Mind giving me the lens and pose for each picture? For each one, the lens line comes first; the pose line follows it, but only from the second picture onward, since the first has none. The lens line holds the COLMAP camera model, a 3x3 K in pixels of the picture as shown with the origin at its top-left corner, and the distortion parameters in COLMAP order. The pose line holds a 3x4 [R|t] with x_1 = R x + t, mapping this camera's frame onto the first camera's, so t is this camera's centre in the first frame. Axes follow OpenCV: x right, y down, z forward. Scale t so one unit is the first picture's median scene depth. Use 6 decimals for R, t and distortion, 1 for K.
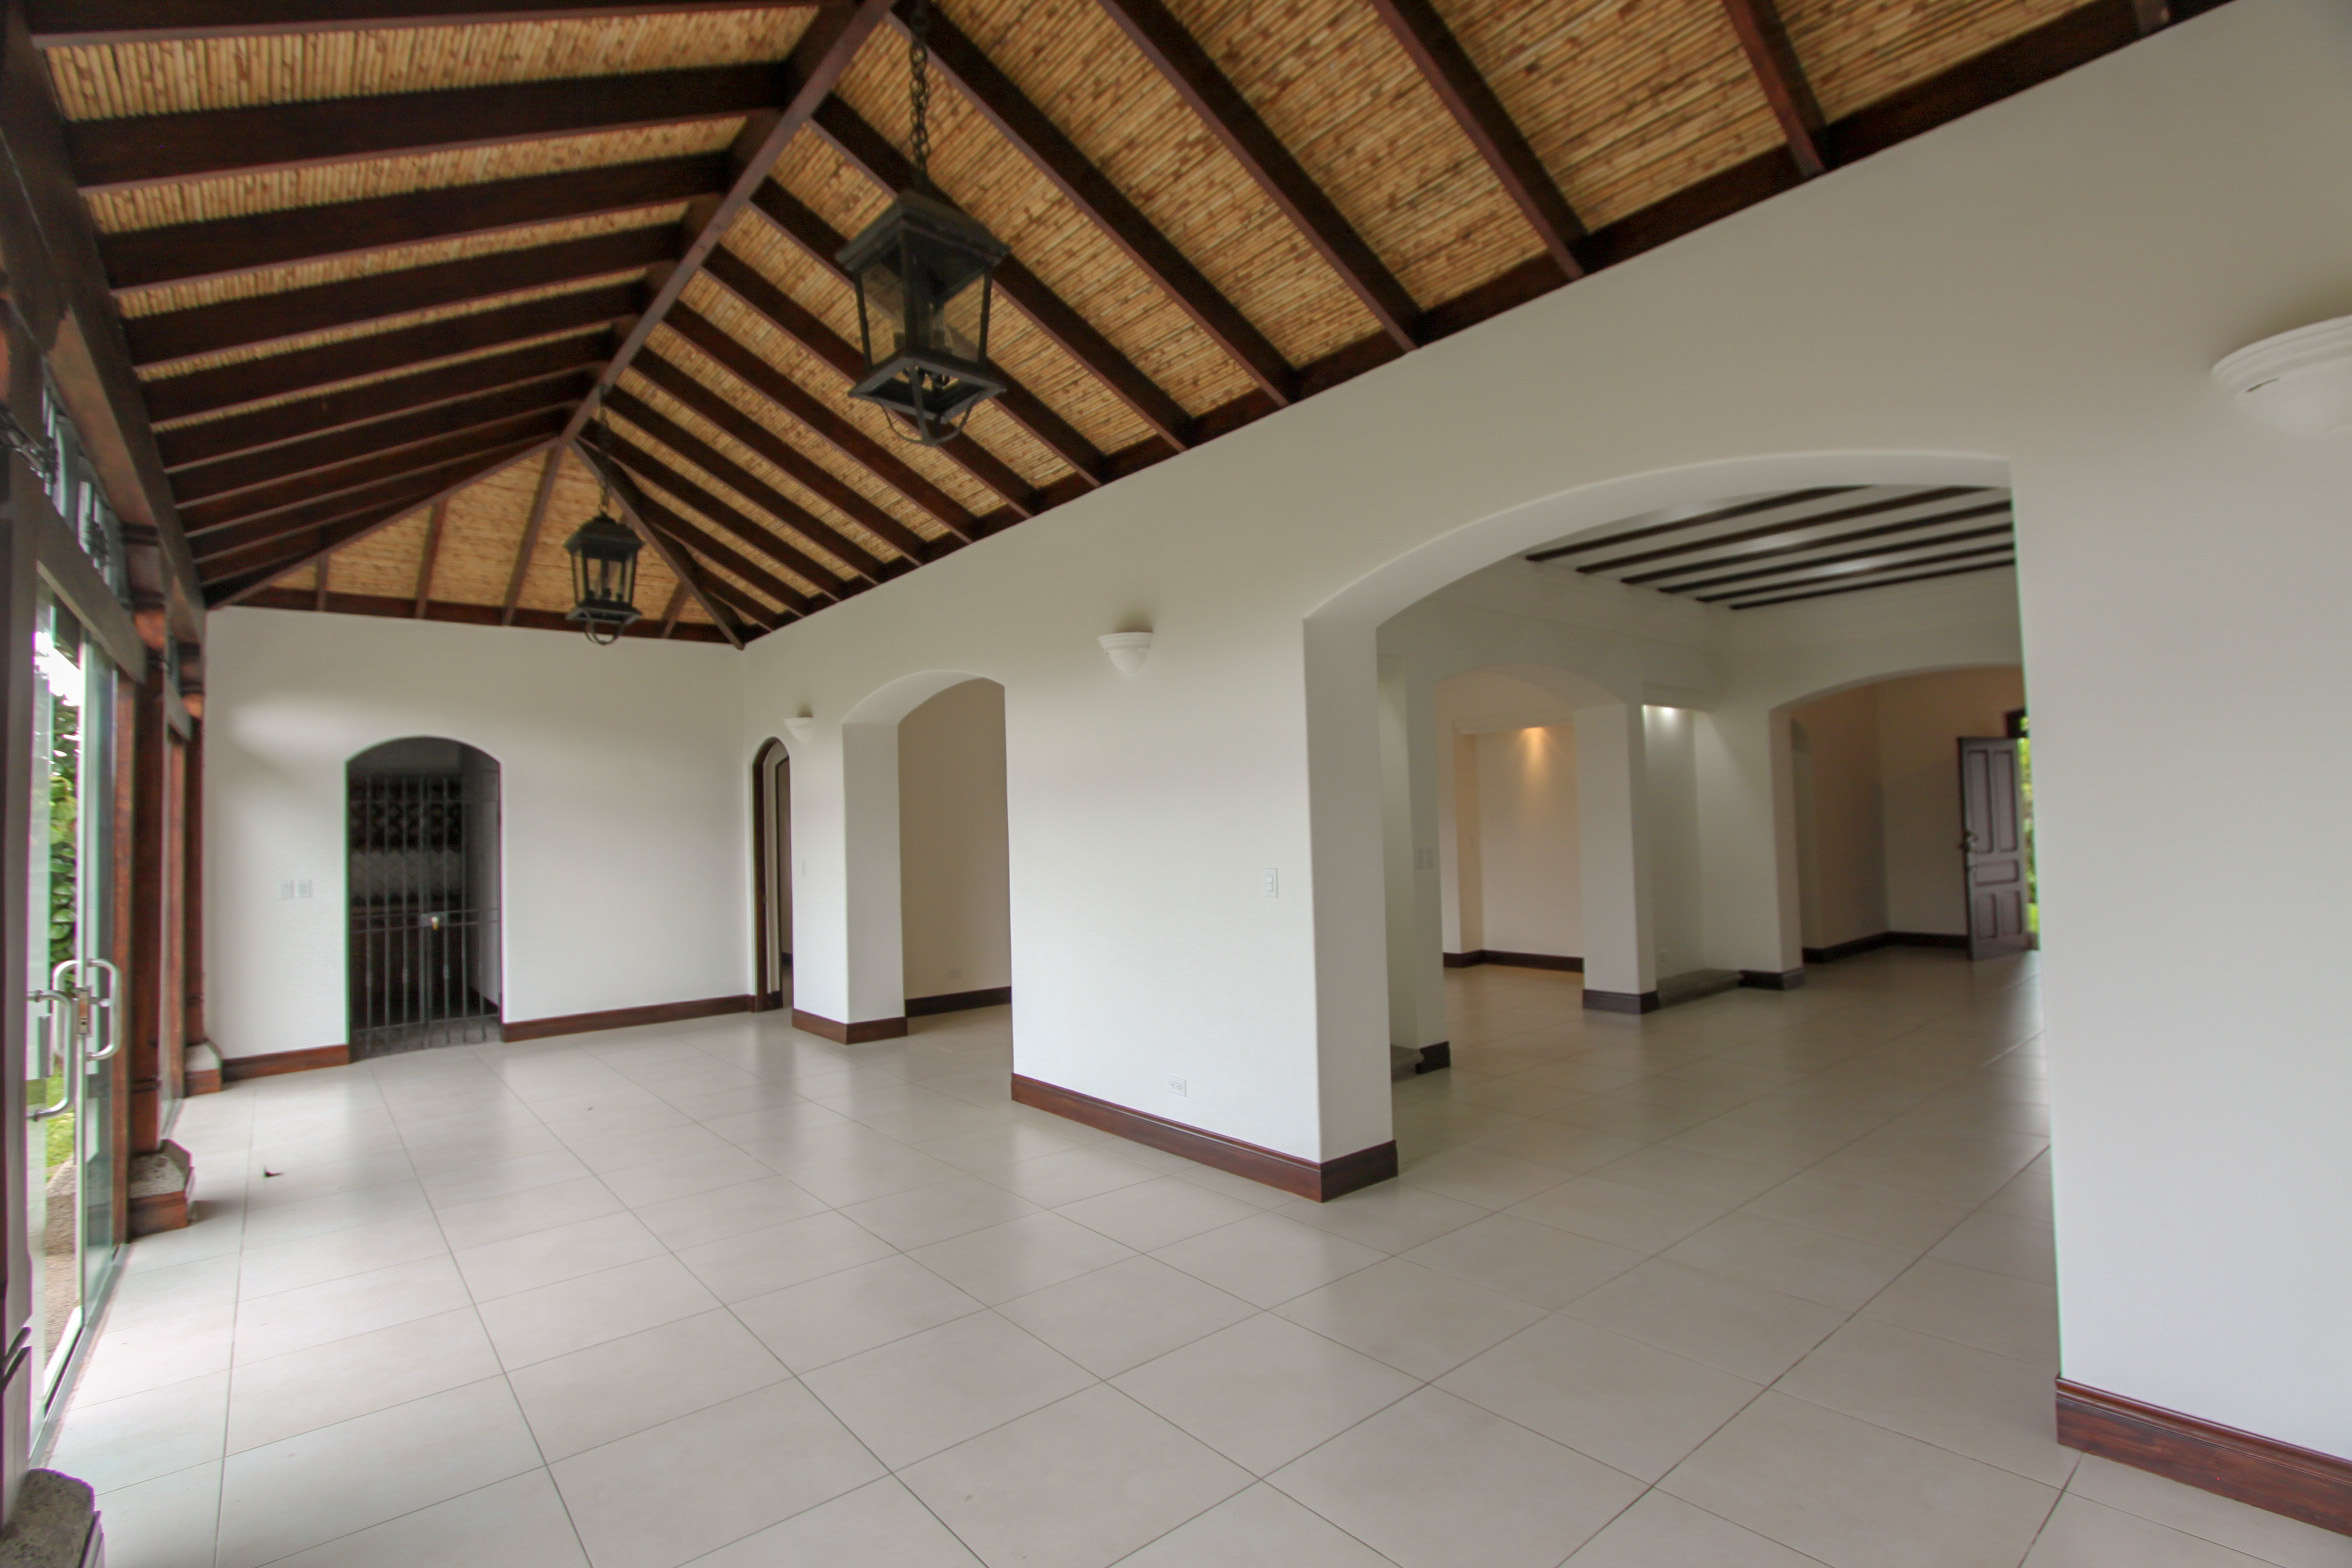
lens RADIAL K [[1095.3, 0, 1178.7], [0, 1095.3, 774.7], [0, 0, 1]] dist [-0.016627, -0.000102]
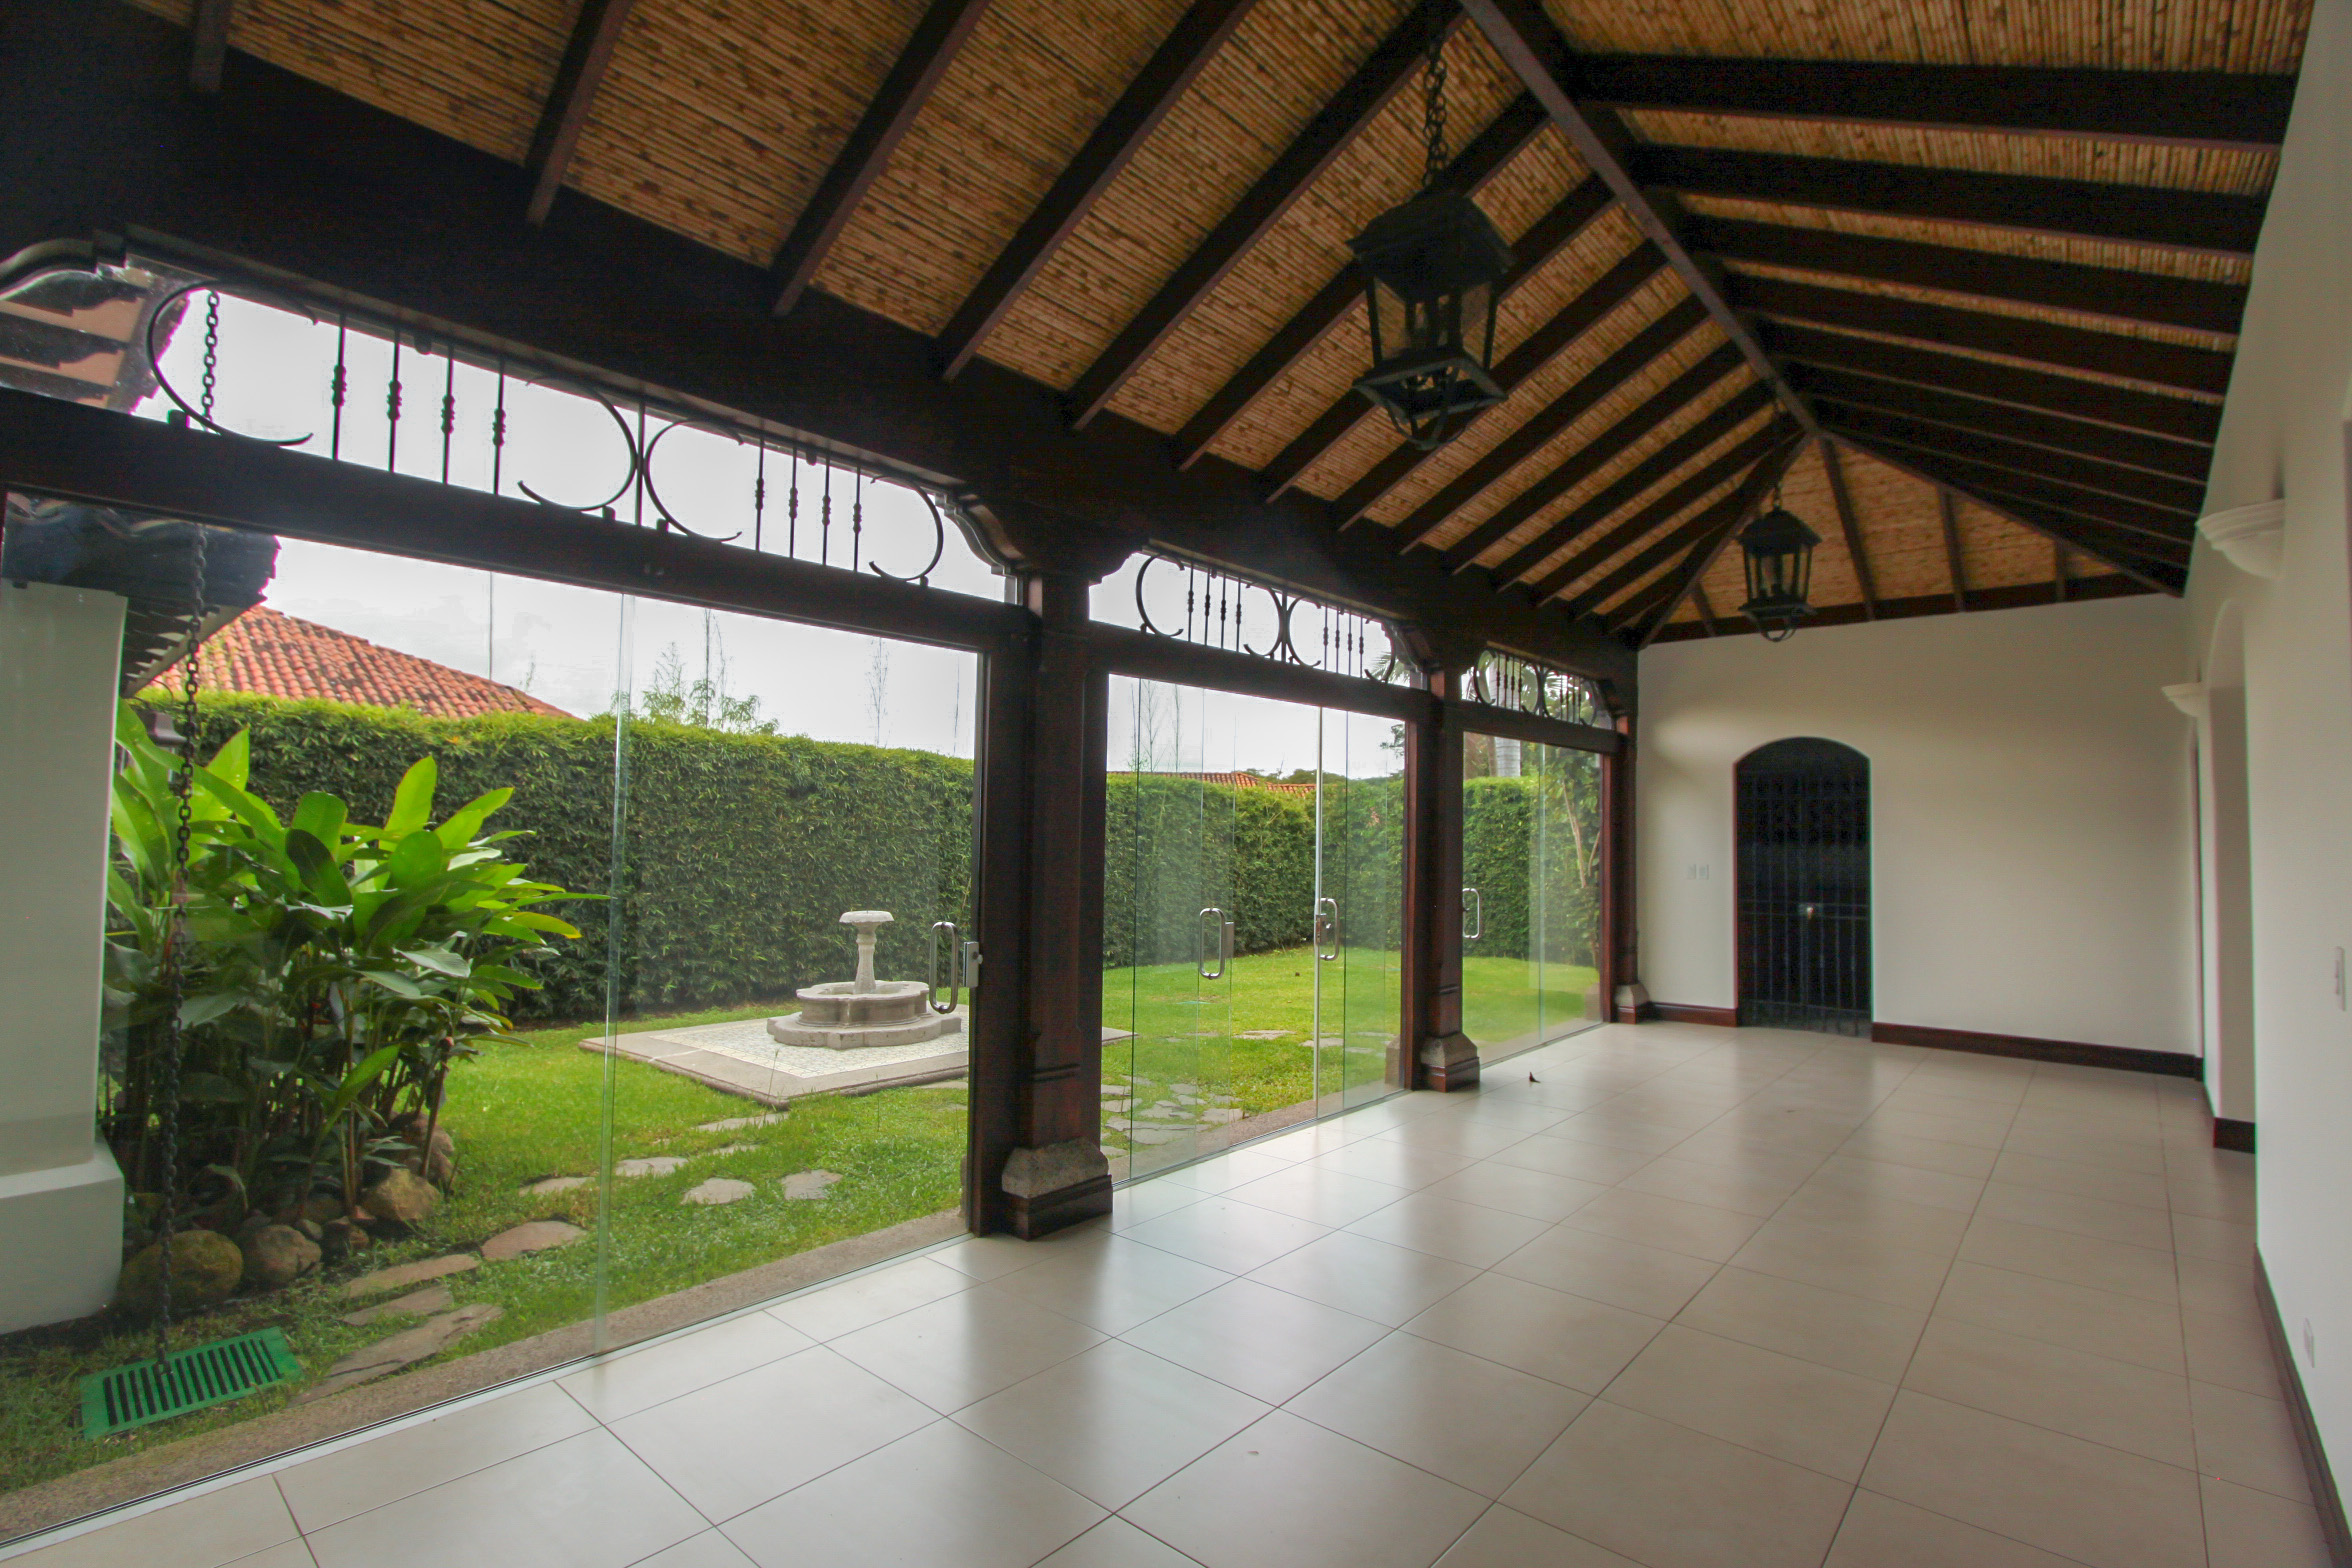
lens RADIAL K [[1095.3, 0, 1182.1], [0, 1095.3, 780.7], [0, 0, 1]] dist [-0.016627, -0.000102]
pose [[0.180804, -0.014053, -0.983419, 0.250546], [0.026839, 0.999596, -0.009349, 0.001263], [0.983153, -0.024704, 0.181108, 0.211061]]
